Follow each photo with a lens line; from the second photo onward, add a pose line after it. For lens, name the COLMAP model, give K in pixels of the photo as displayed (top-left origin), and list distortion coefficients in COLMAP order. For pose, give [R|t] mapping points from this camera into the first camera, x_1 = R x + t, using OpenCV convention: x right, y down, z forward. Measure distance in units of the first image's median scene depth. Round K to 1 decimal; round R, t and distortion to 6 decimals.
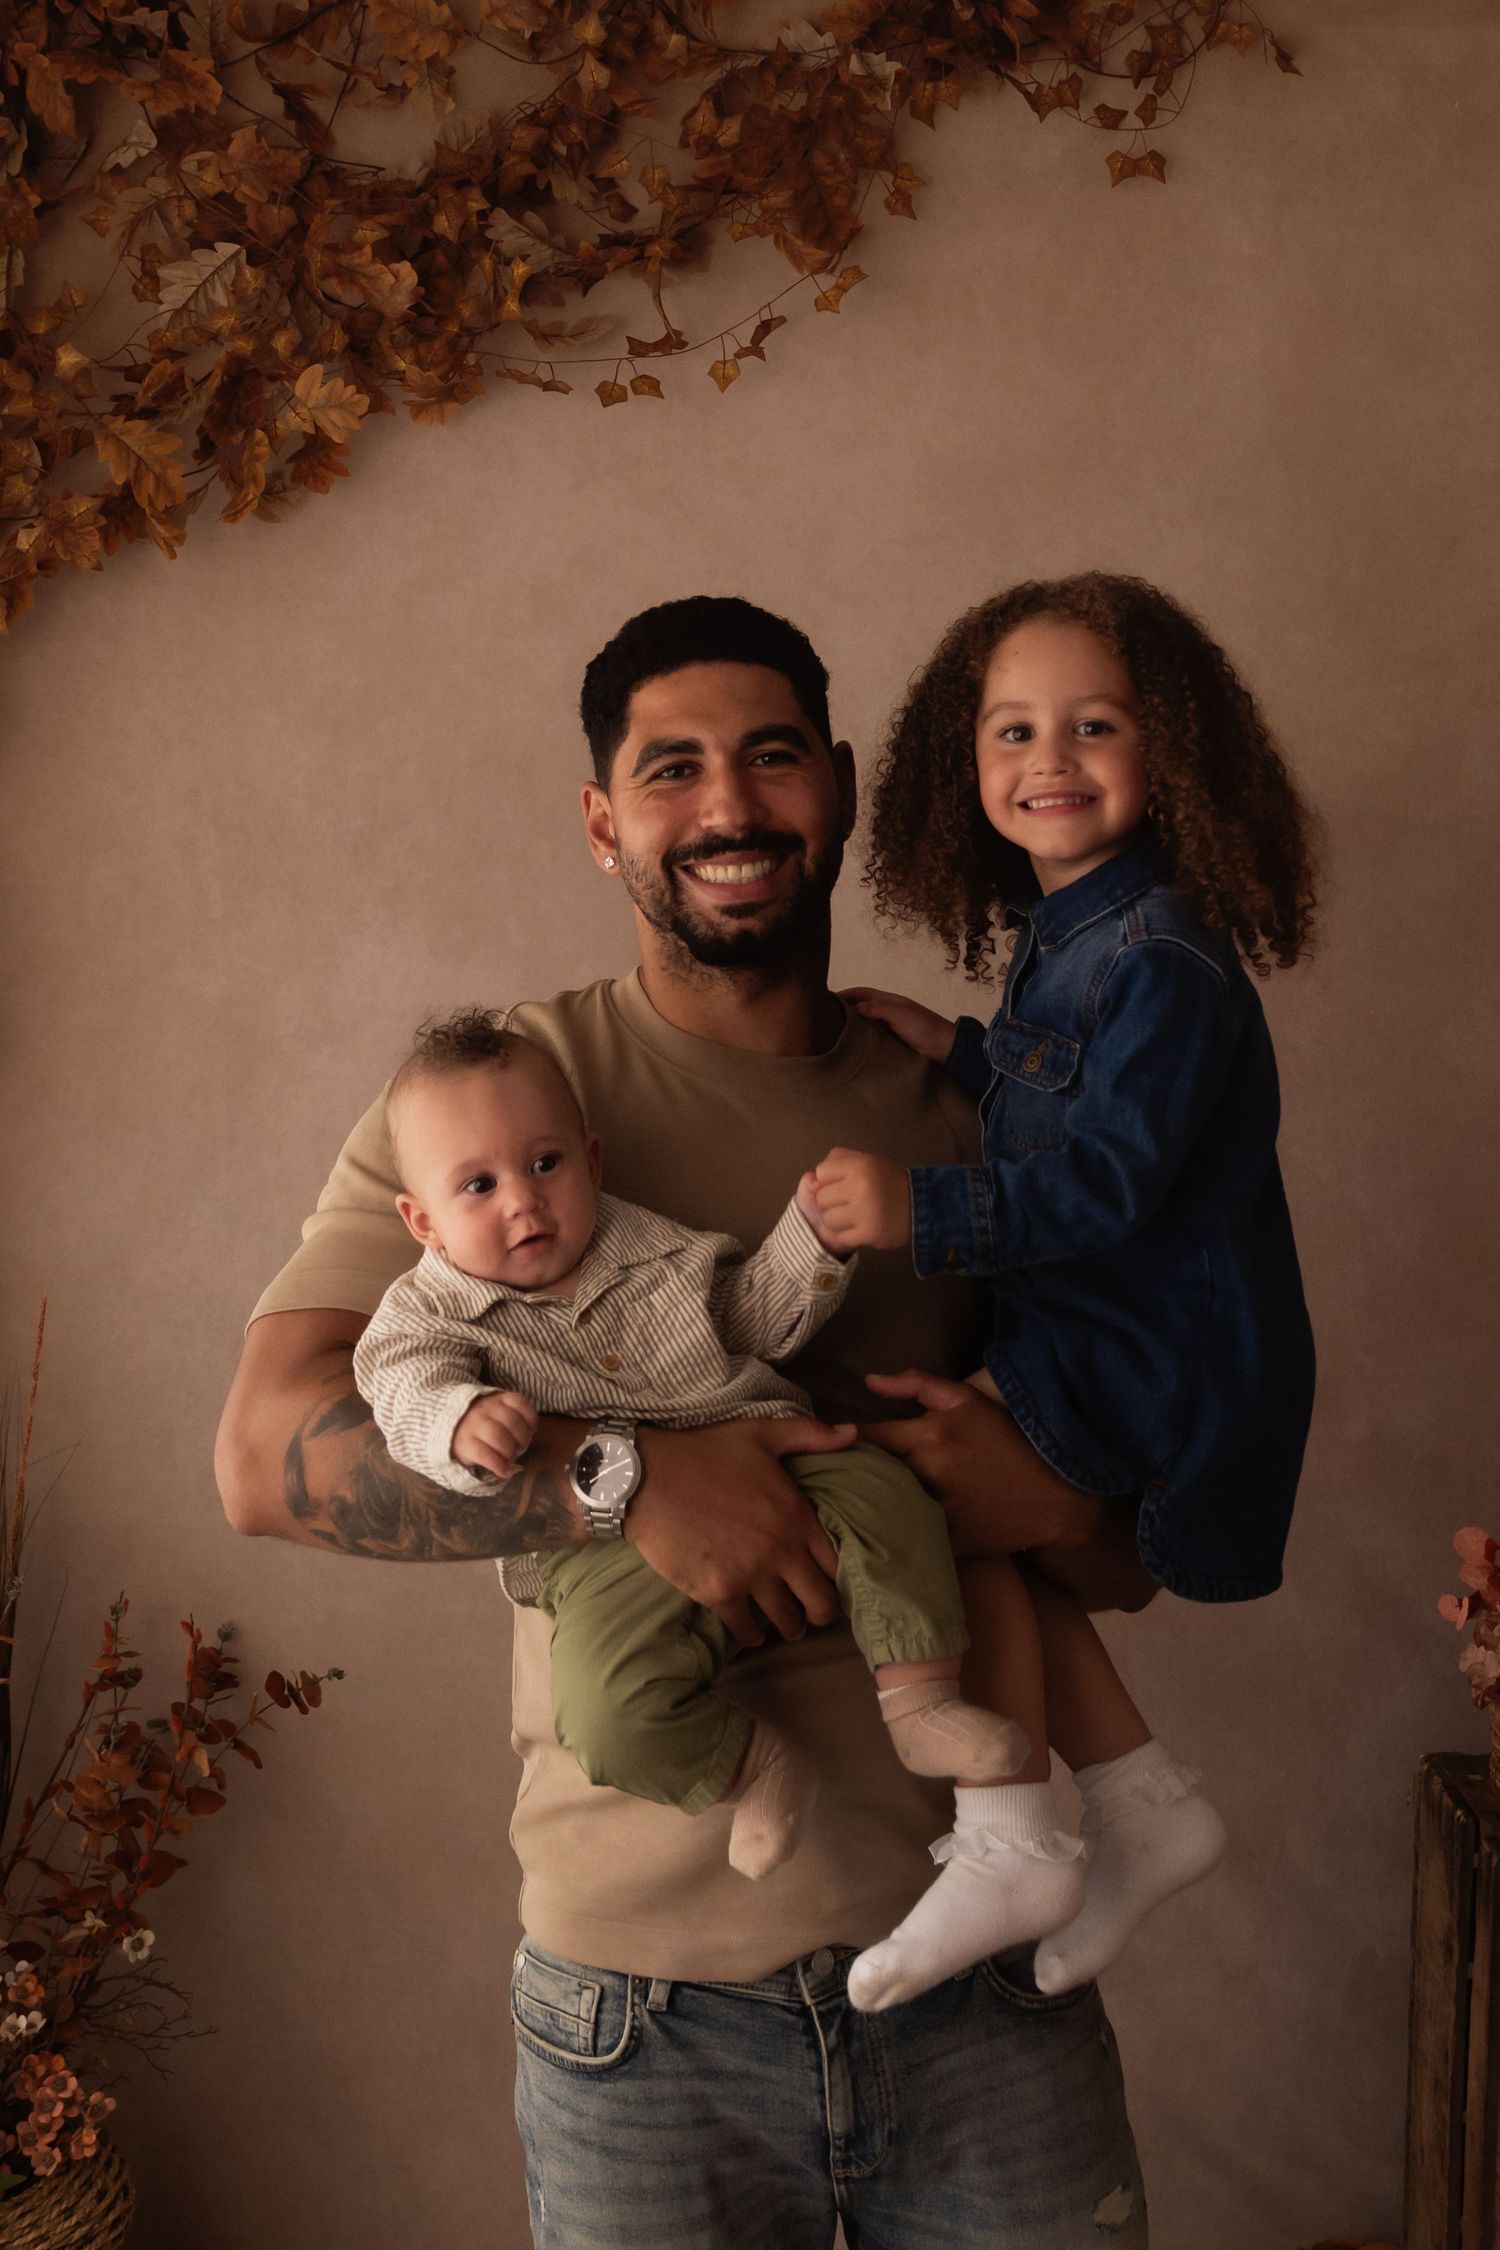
lens RADIAL K [[2748.1, 0, 738.2], [0, 2748.1, 841.9], [0, 0, 1]] dist [0.003270, -0.002868]
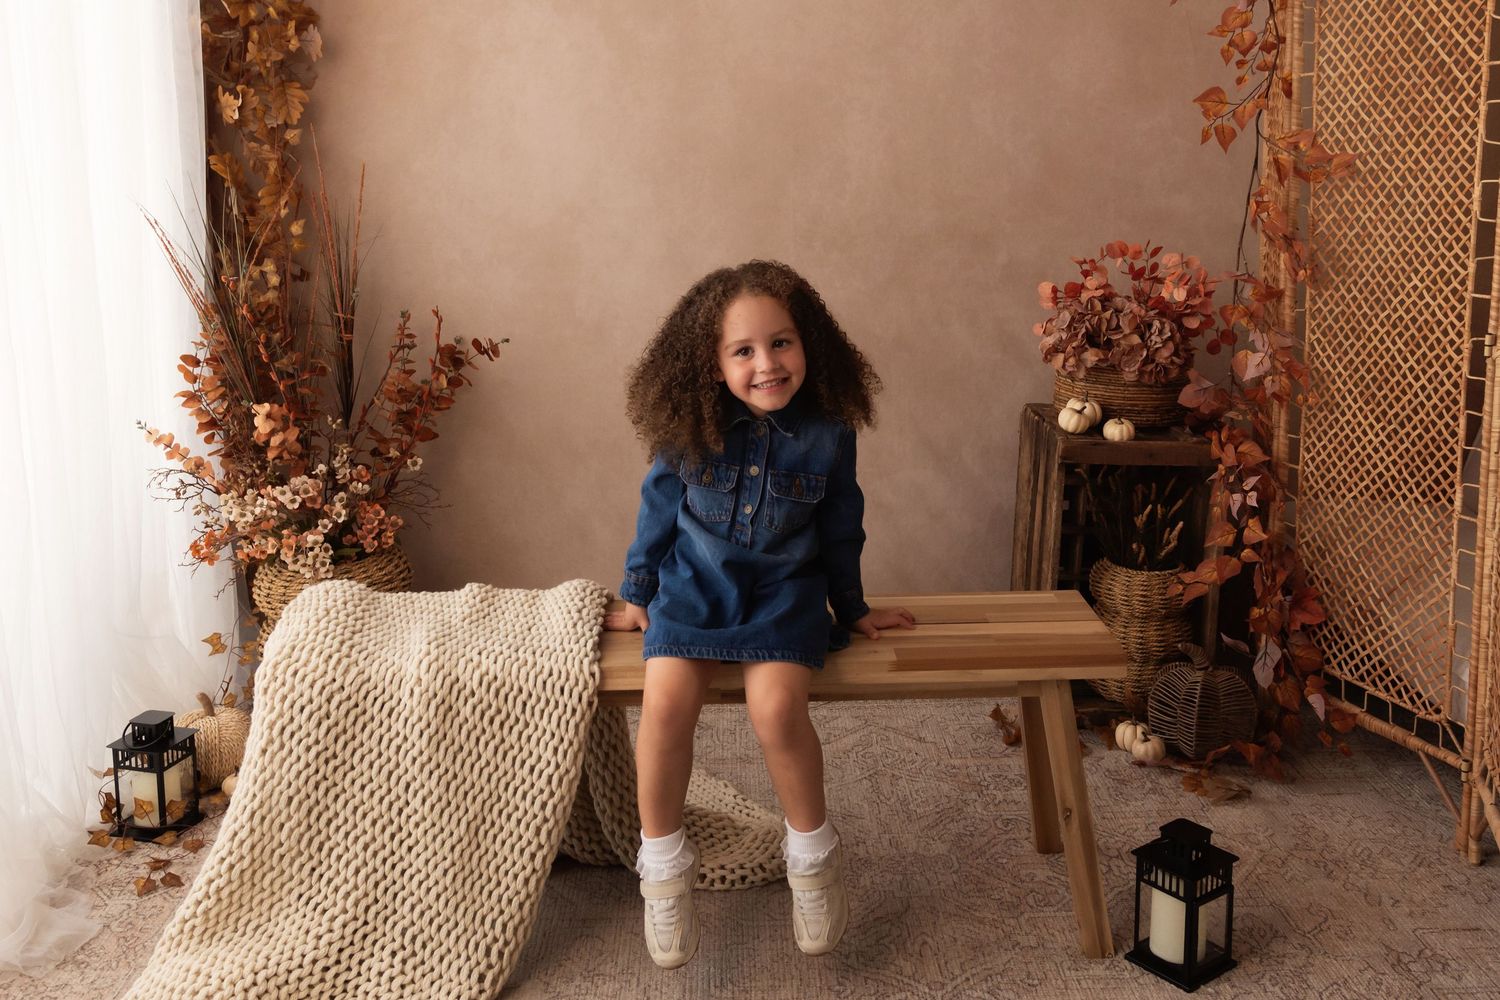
lens RADIAL K [[1430.3, 0, 776.4], [0, 1430.3, 388.7], [0, 0, 1]] dist [0.003868, -0.003044]
pose [[0.999881, 0.015406, 0.000171, 0.059965], [-0.015316, 0.992709, 0.119556, 0.198626], [0.001672, -0.119545, 0.992827, -0.094373]]
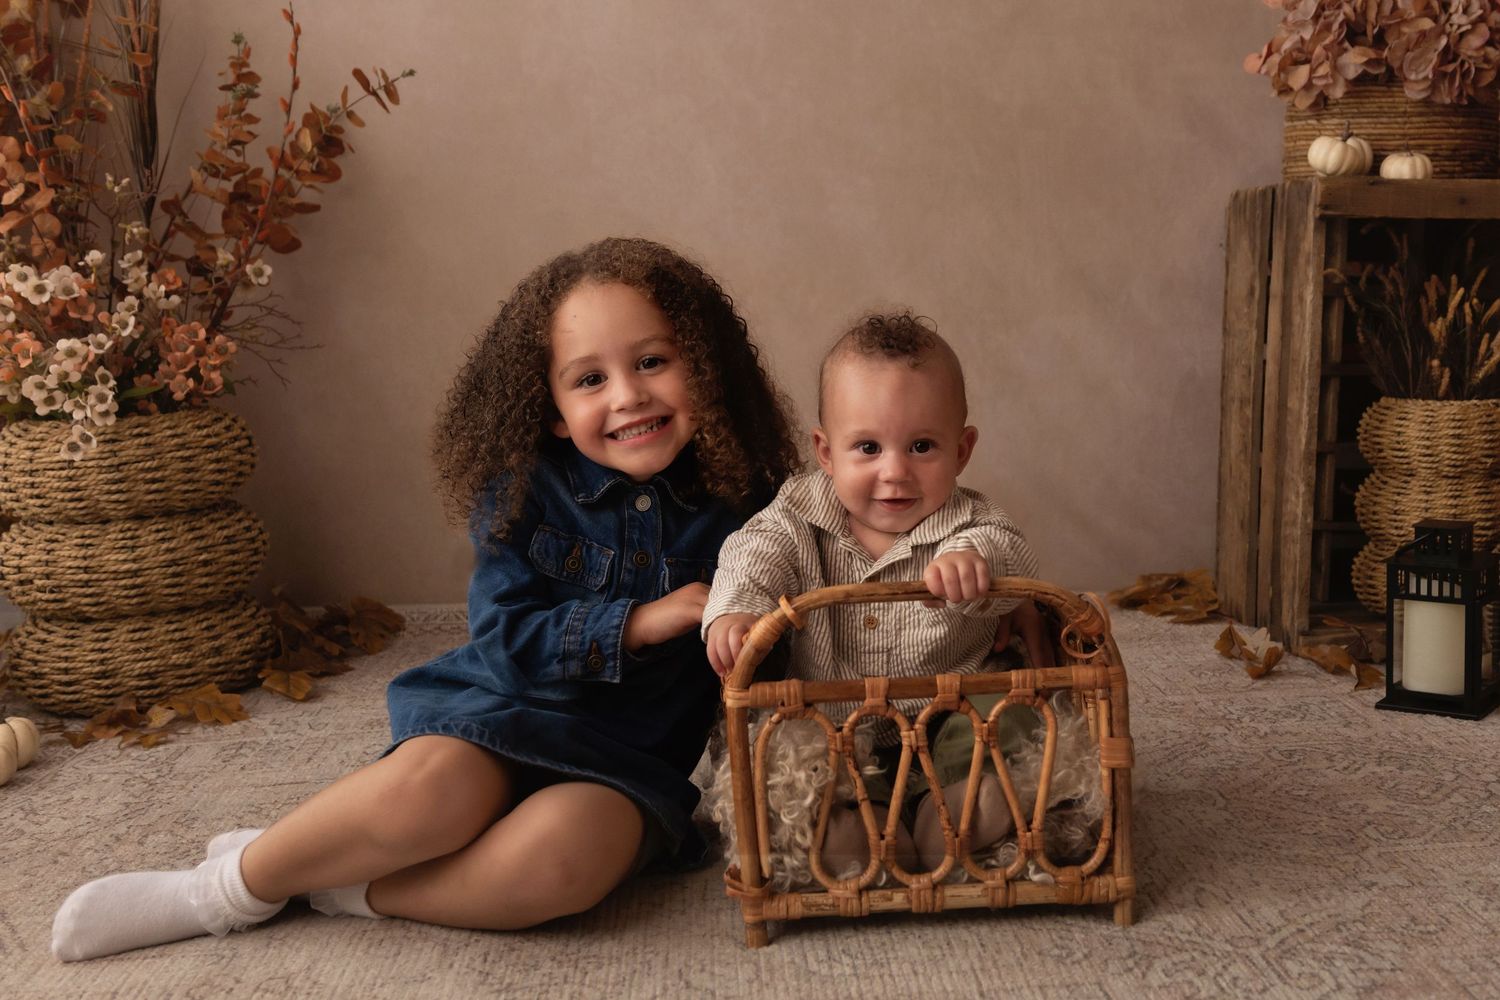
lens RADIAL K [[1764.0, 0, 869.5], [0, 1764.0, 485.3], [0, 0, 1]] dist [0.000835, -0.004692]
pose [[0.998616, -0.011363, 0.051357, 0.025629], [0.008338, 0.998239, 0.058735, 0.438263], [-0.051934, -0.058226, 0.996952, 0.140603]]
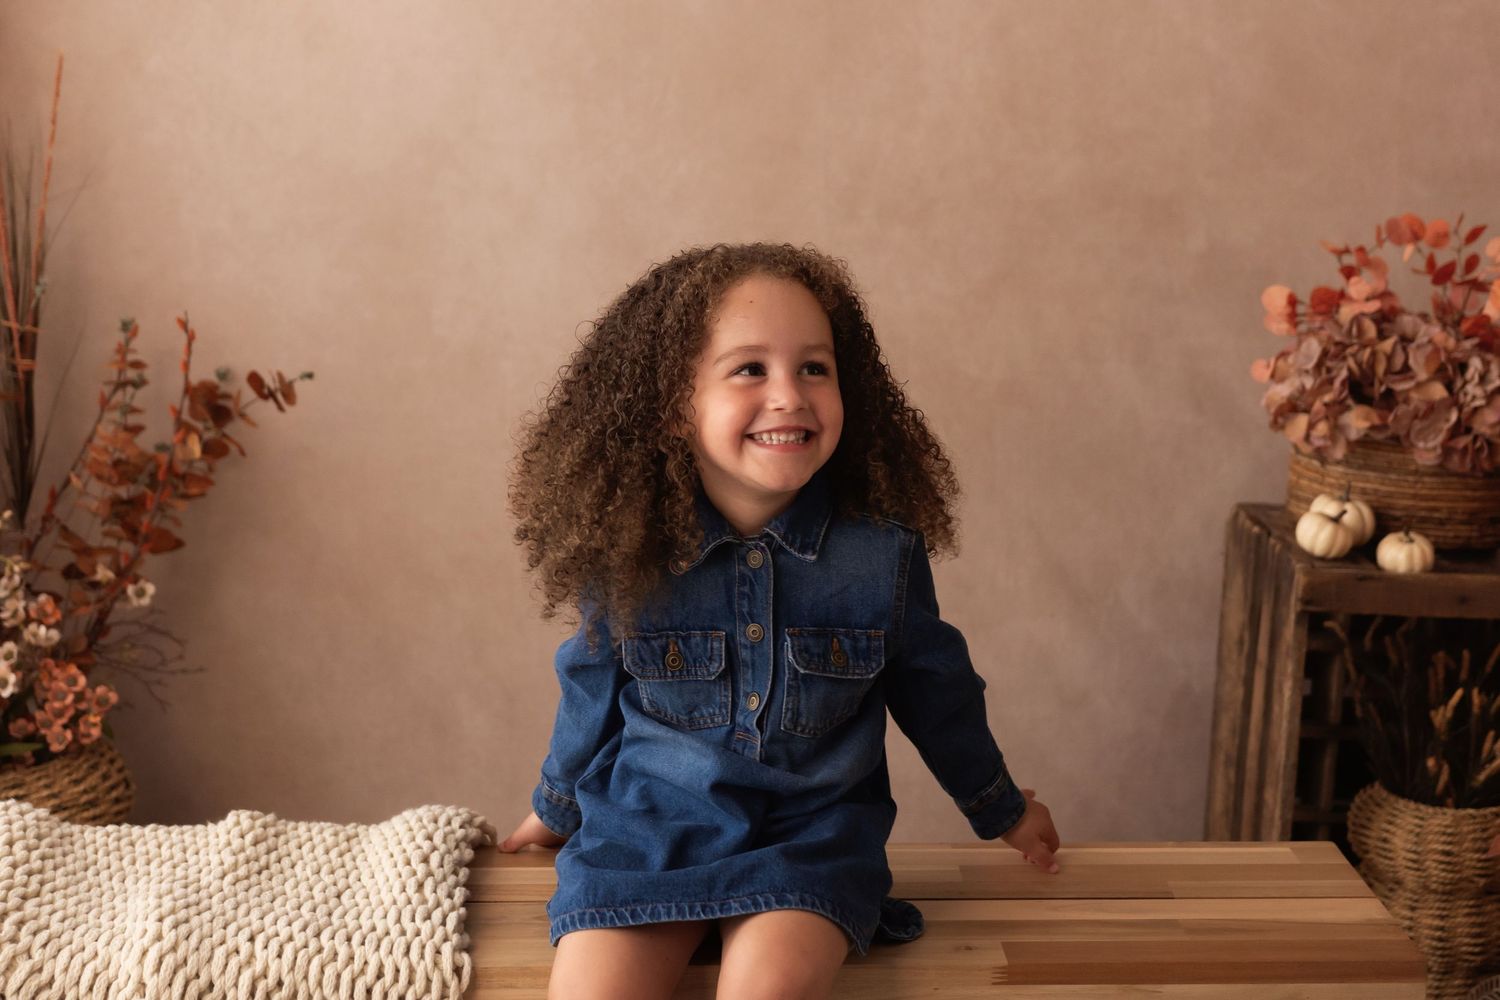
lens RADIAL K [[2524.3, 0, 759.4], [0, 2524.3, 425.8], [0, 0, 1]] dist [-0.003625, -0.020619]
pose [[0.999485, 0.030967, -0.008469, 0.055652], [-0.029949, 0.994385, 0.101492, 0.201921], [0.011565, -0.101186, 0.994800, -0.077878]]
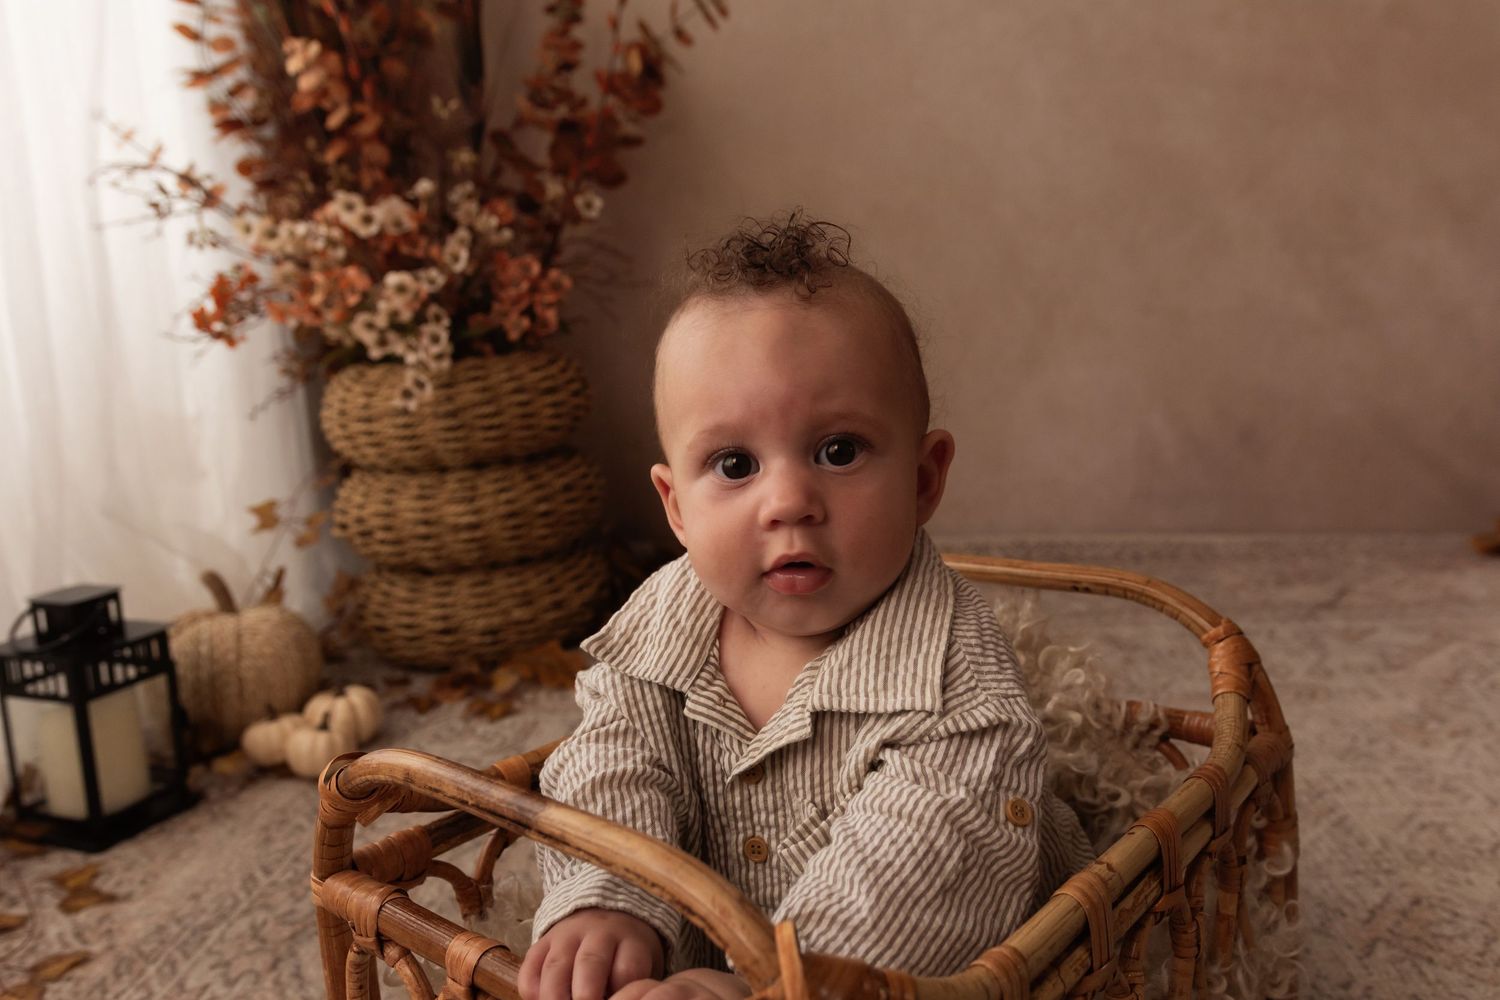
lens RADIAL K [[1204.7, 0, 754.2], [0, 1204.7, 508.7], [0, 0, 1]] dist [0.008316, -0.001374]
pose [[0.993536, -0.007823, -0.113250, -0.080351], [0.024220, 0.989260, 0.144147, 0.443115], [0.110906, -0.145958, 0.983054, 0.436036]]
